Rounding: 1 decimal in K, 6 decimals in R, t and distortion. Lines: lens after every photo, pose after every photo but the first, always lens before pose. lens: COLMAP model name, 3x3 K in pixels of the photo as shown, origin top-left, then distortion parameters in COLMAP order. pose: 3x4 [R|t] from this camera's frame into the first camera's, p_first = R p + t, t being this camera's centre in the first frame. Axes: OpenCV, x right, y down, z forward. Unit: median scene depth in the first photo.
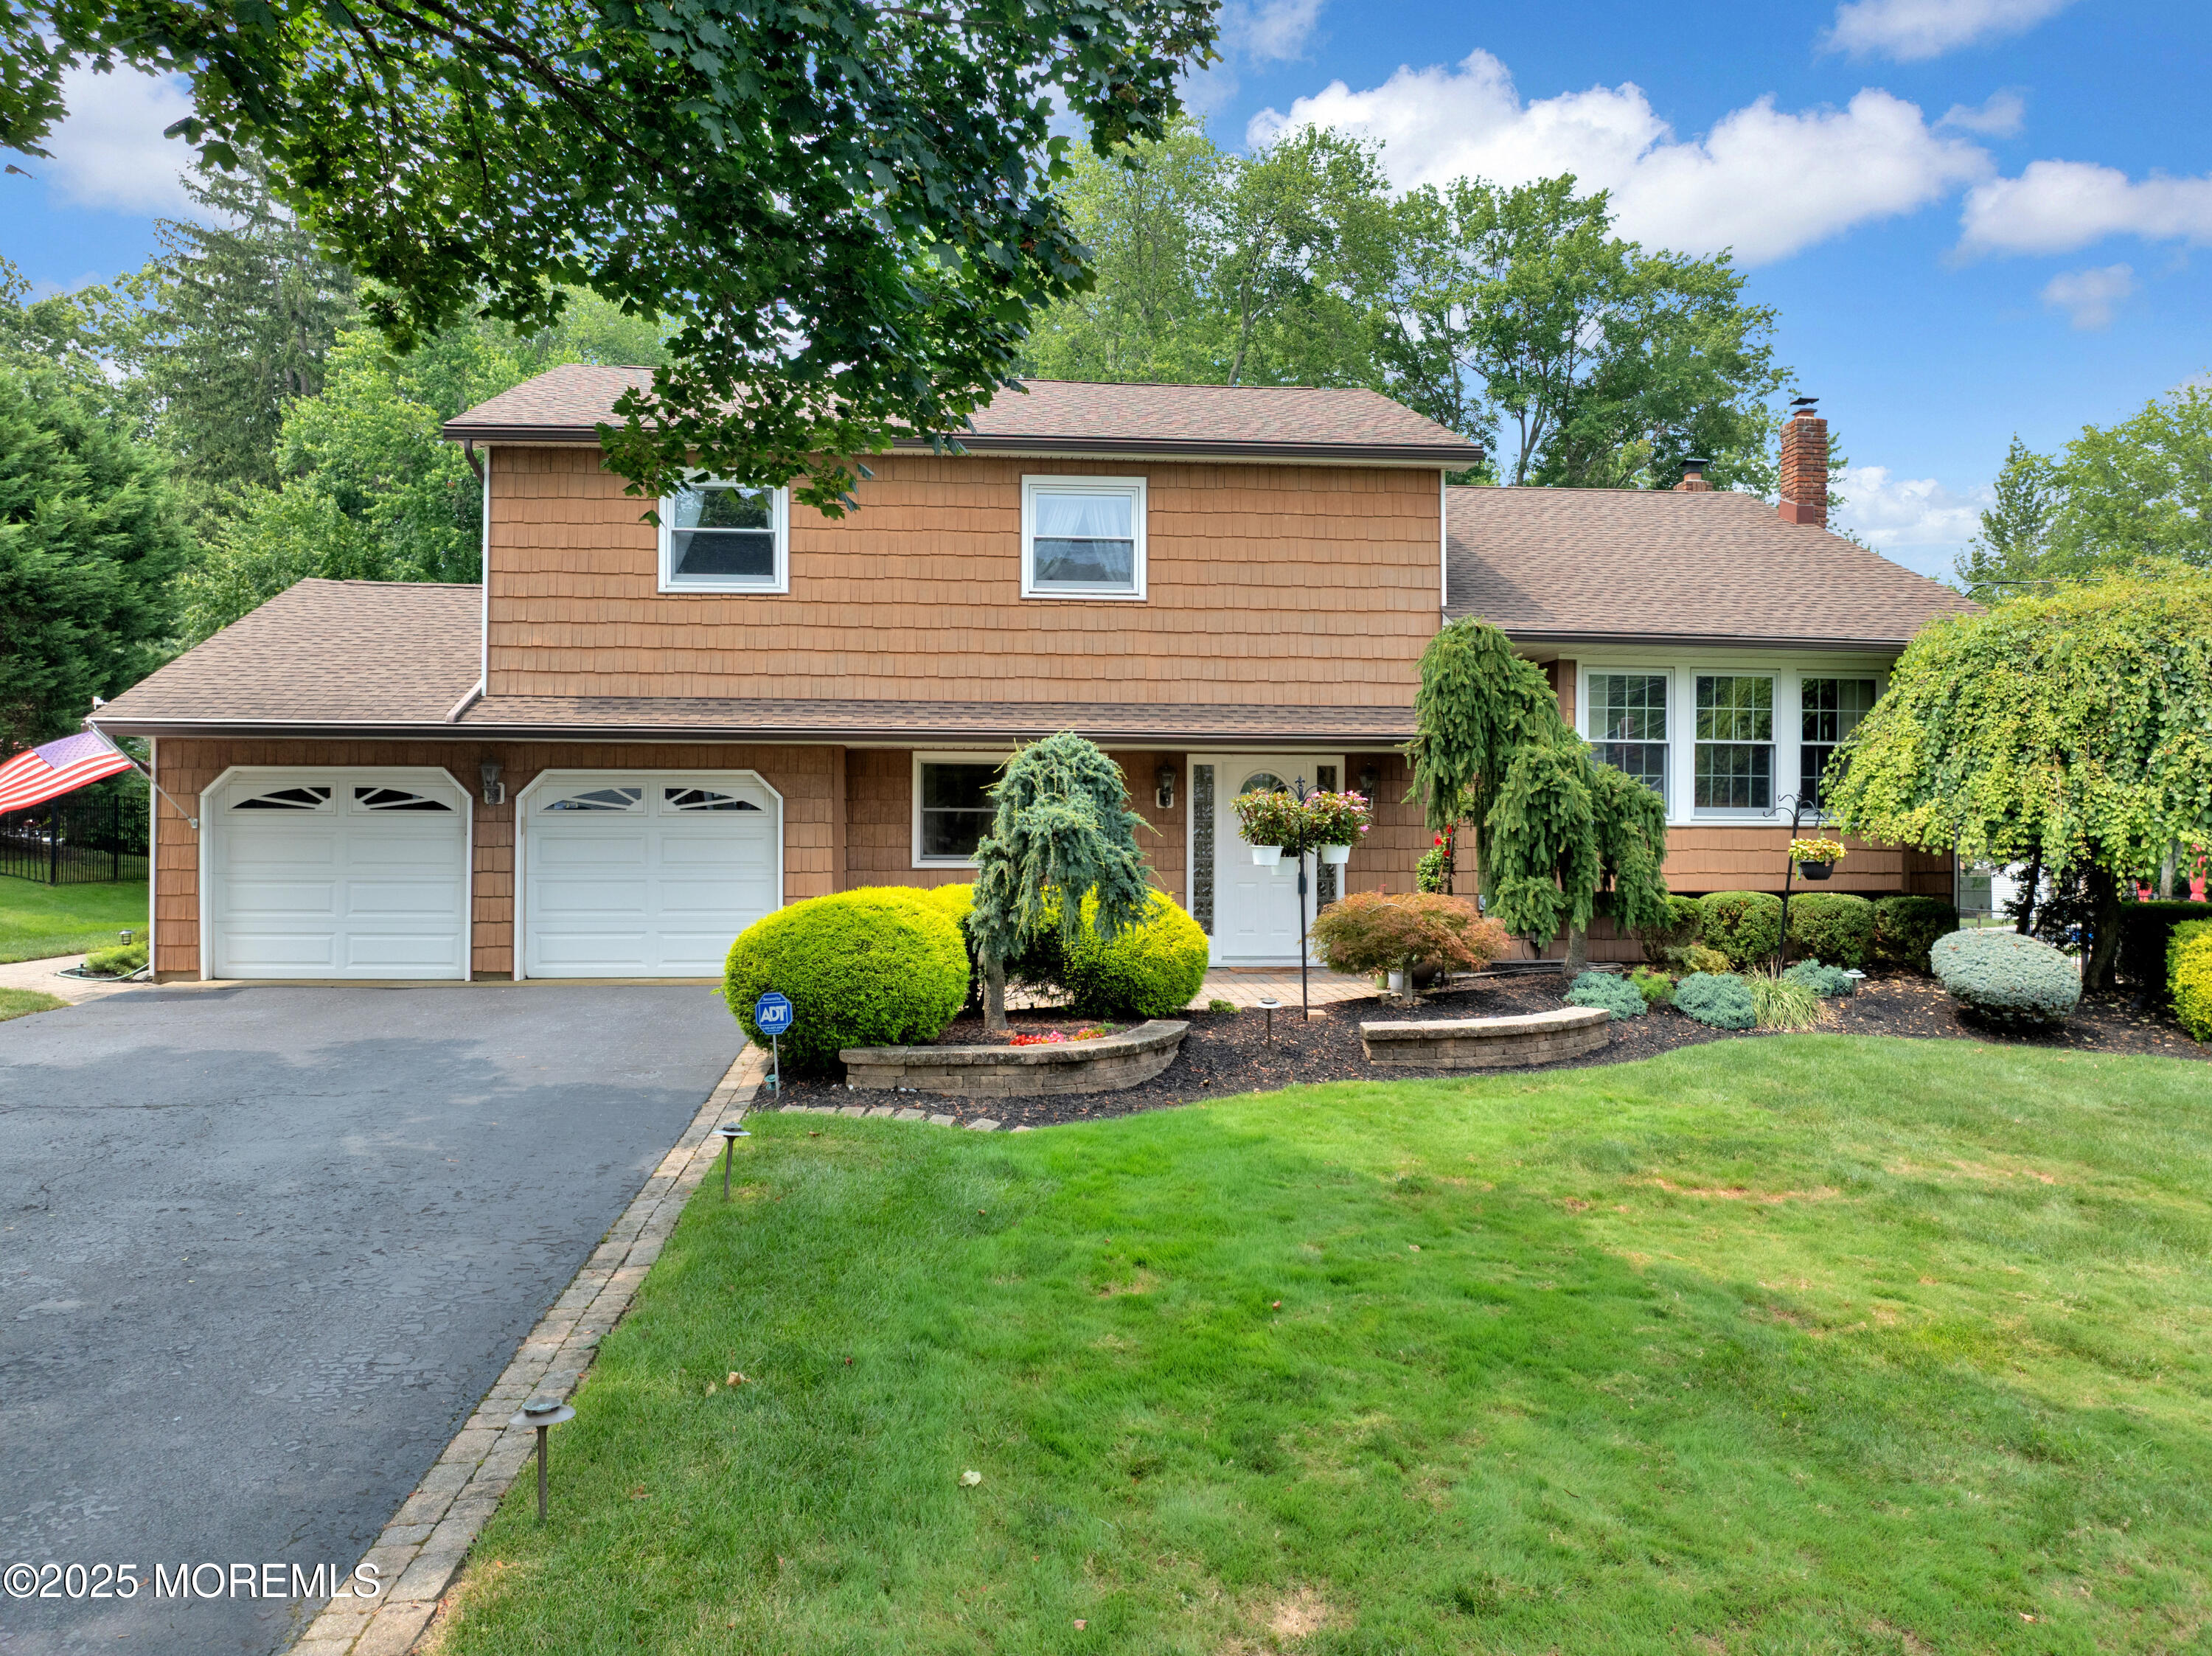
lens RADIAL K [[1578.7, 0, 1106.0], [0, 1578.7, 828.0], [0, 0, 1]] dist [-0.041162, -0.002000]
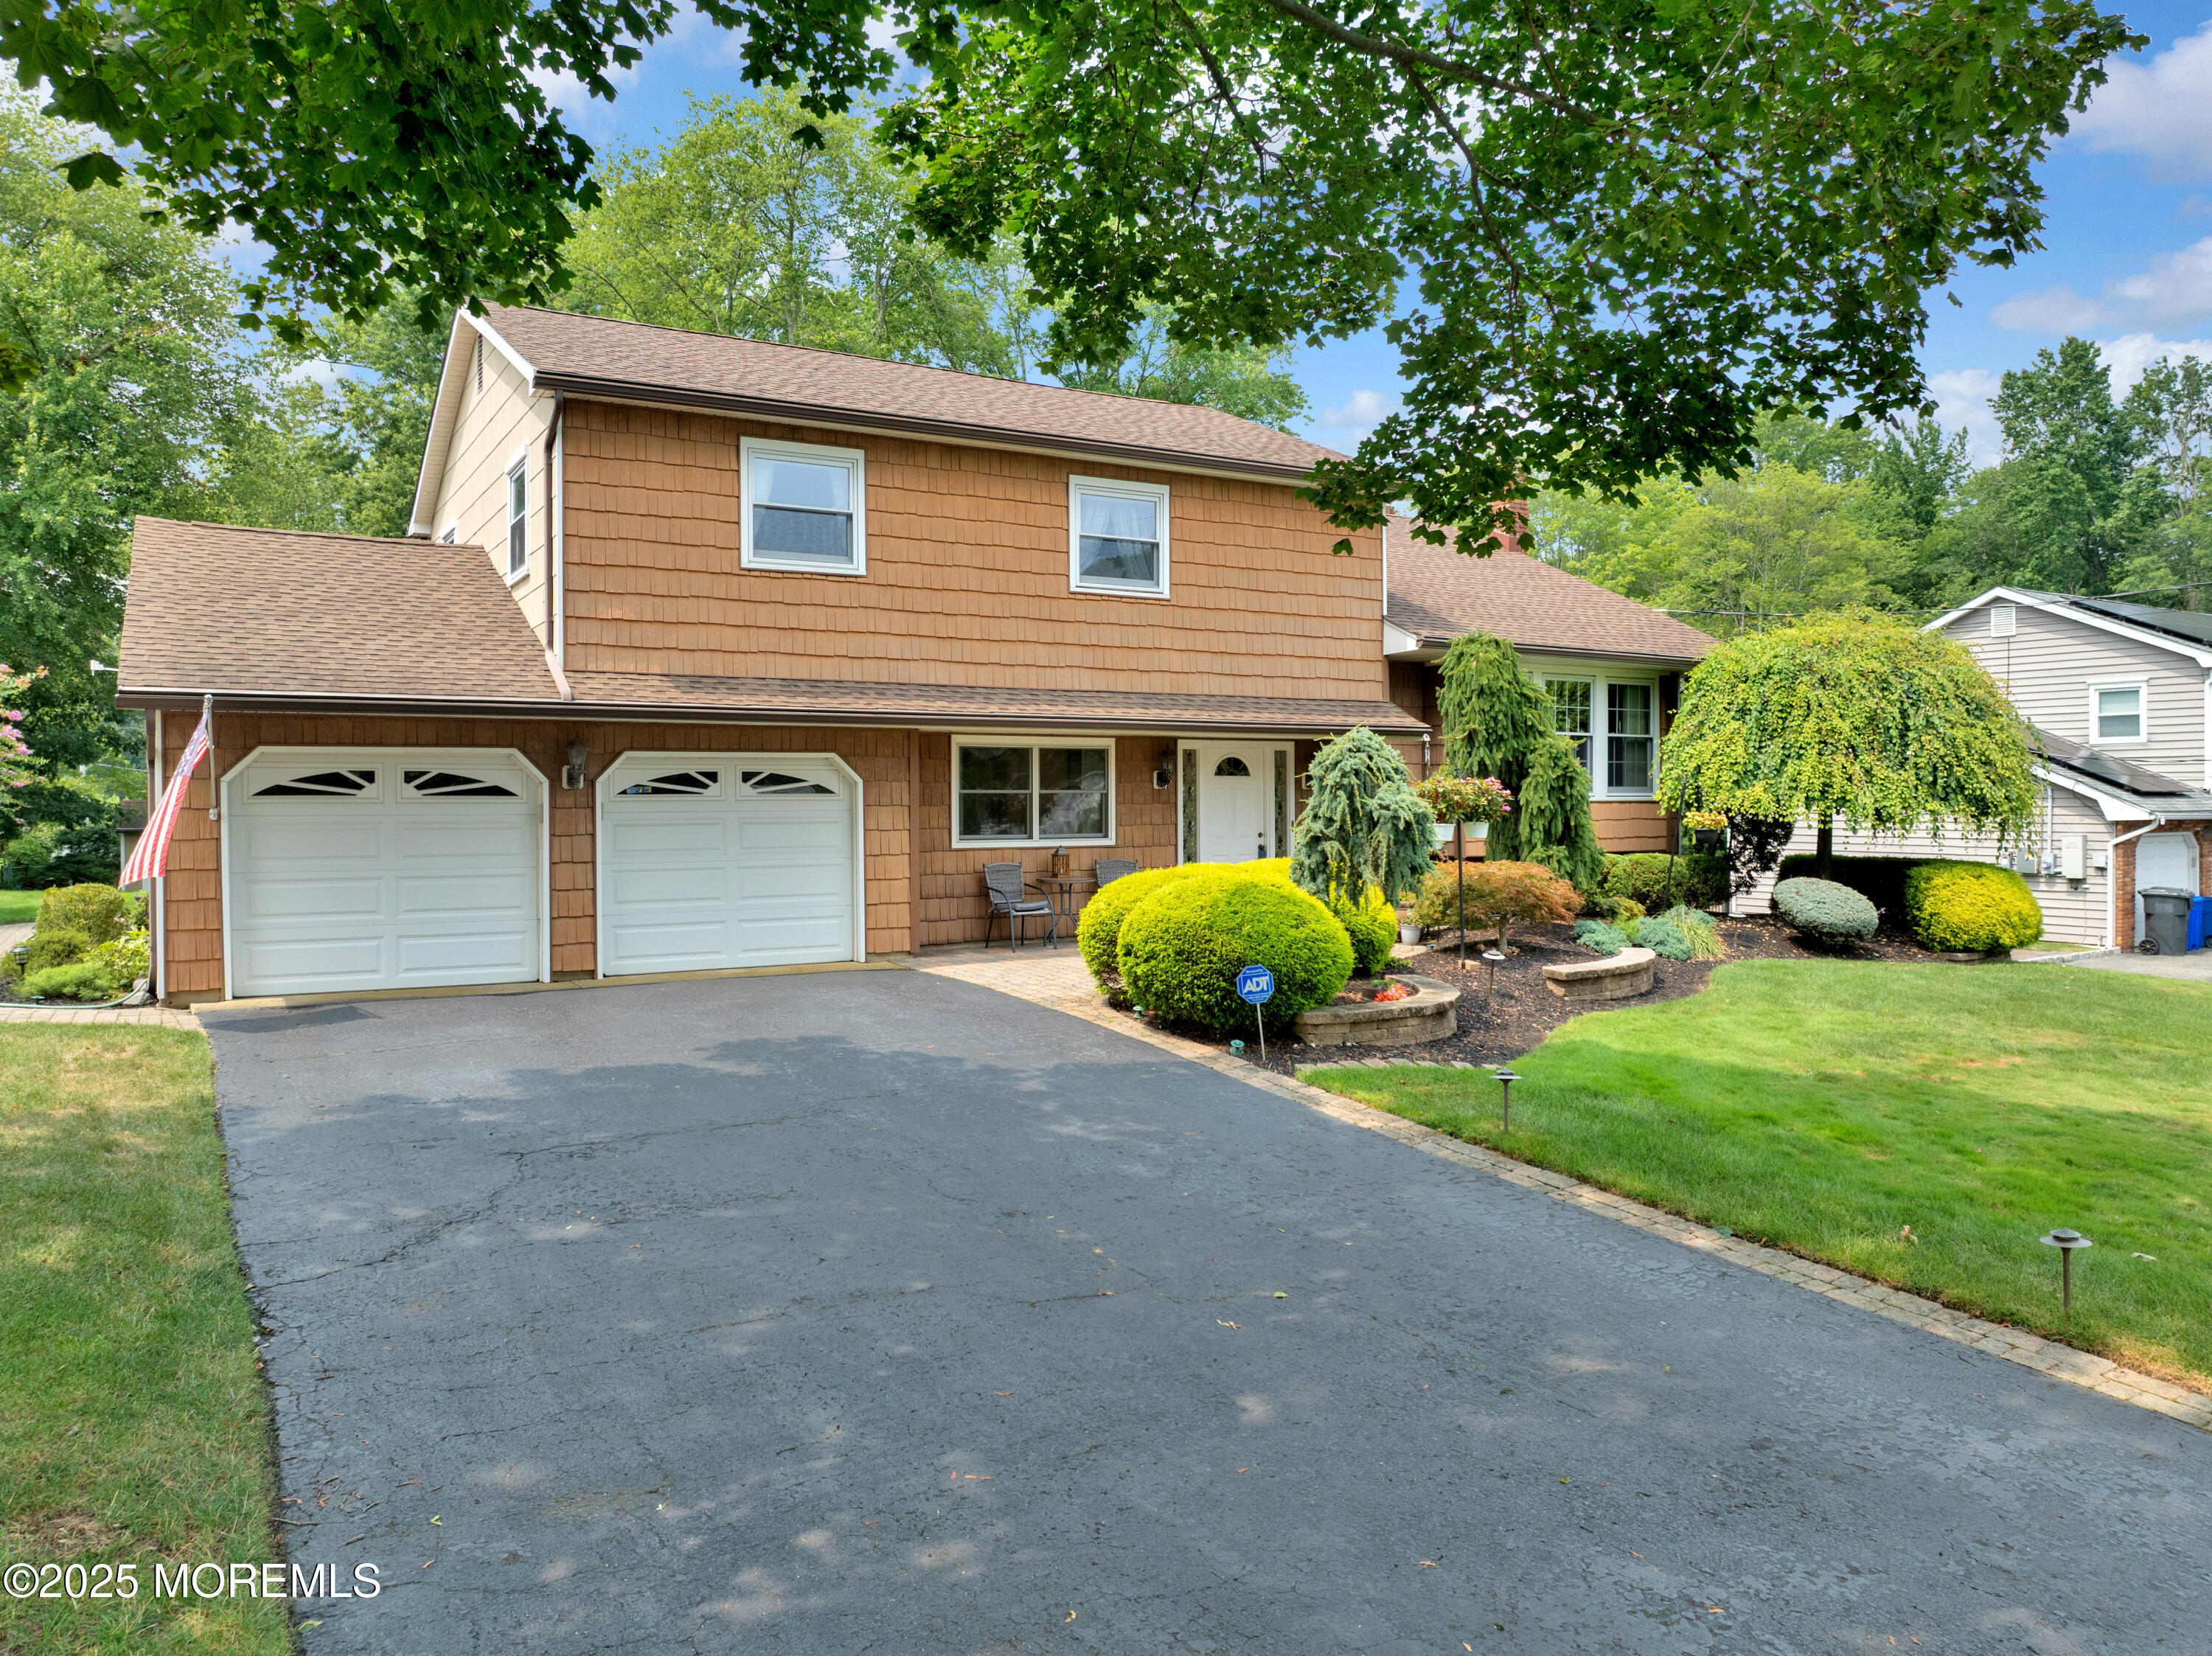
lens RADIAL K [[1578.7, 0, 1106.0], [0, 1578.7, 828.0], [0, 0, 1]] dist [-0.041162, -0.002000]
pose [[0.901462, -0.015582, 0.432577, -0.507225], [0.006610, 0.999731, 0.022237, -0.010853], [-0.432808, -0.017187, 0.901323, 0.033220]]
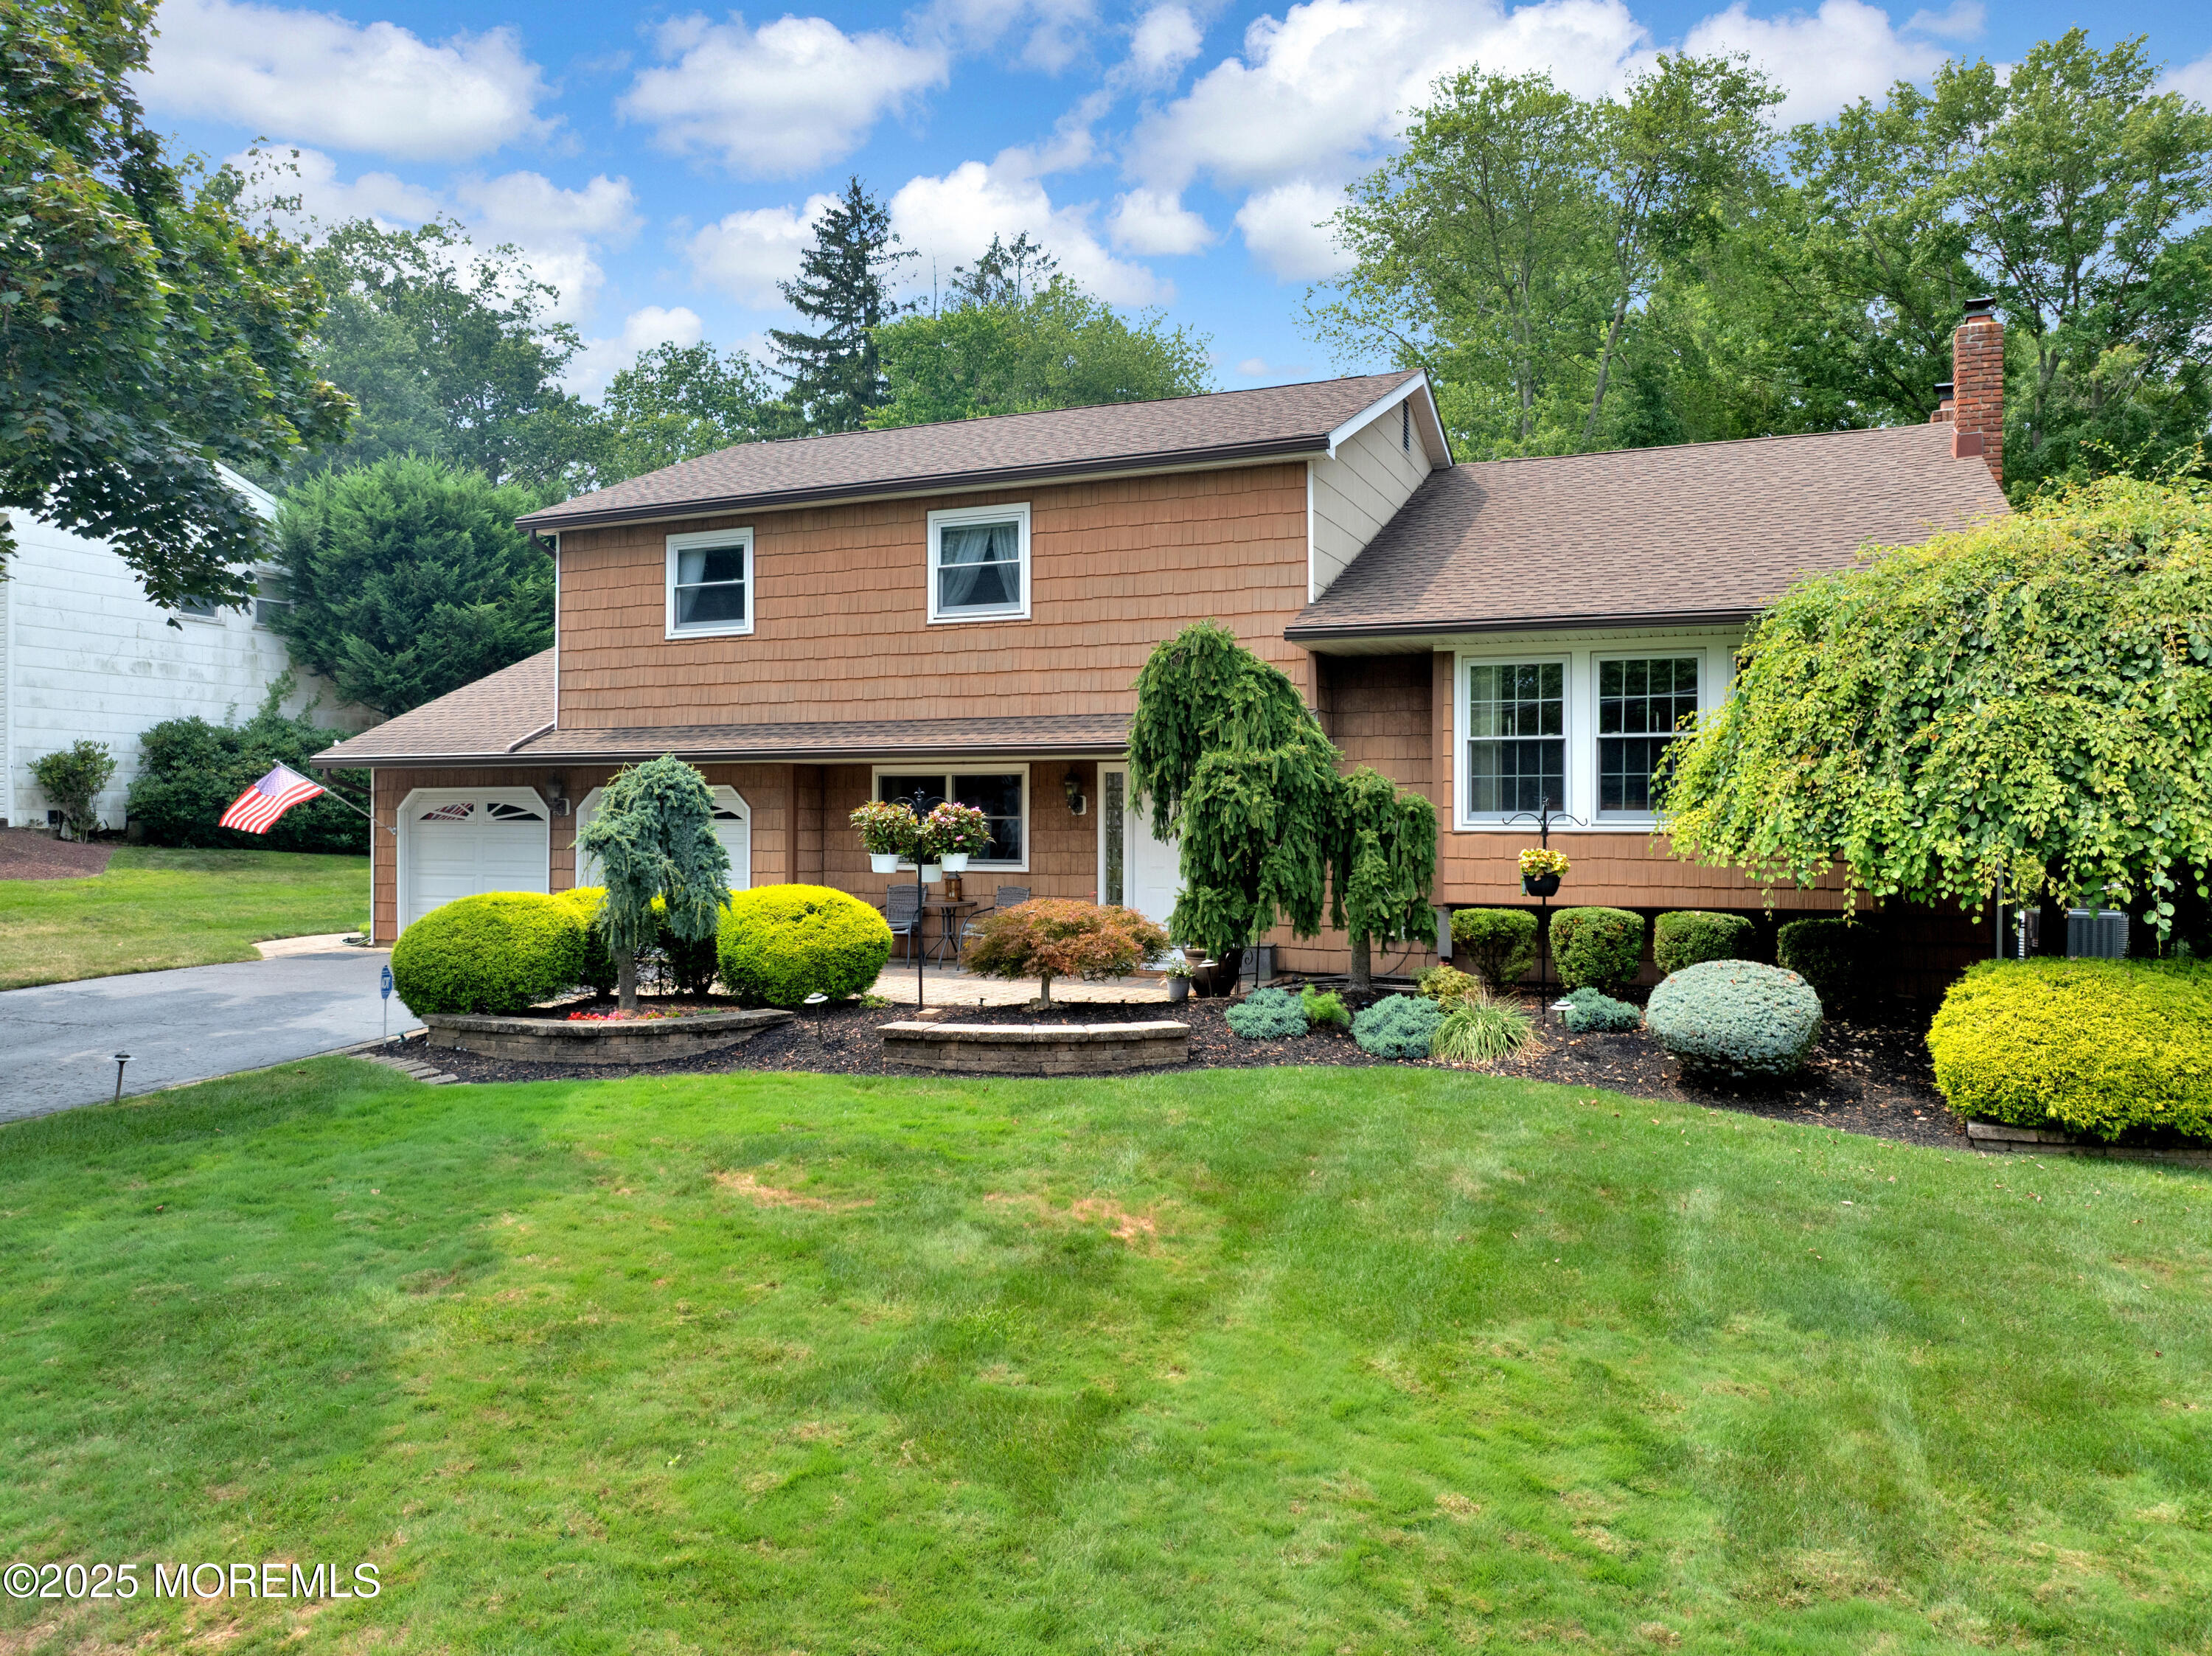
lens RADIAL K [[1539.9, 0, 1106.0], [0, 1539.9, 828.0], [0, 0, 1]] dist [-0.010917, -0.000518]
pose [[0.879420, -0.001767, -0.476043, 0.582087], [0.001507, 0.999998, -0.000928, -0.003303], [0.476044, 0.000099, 0.879421, 0.121211]]
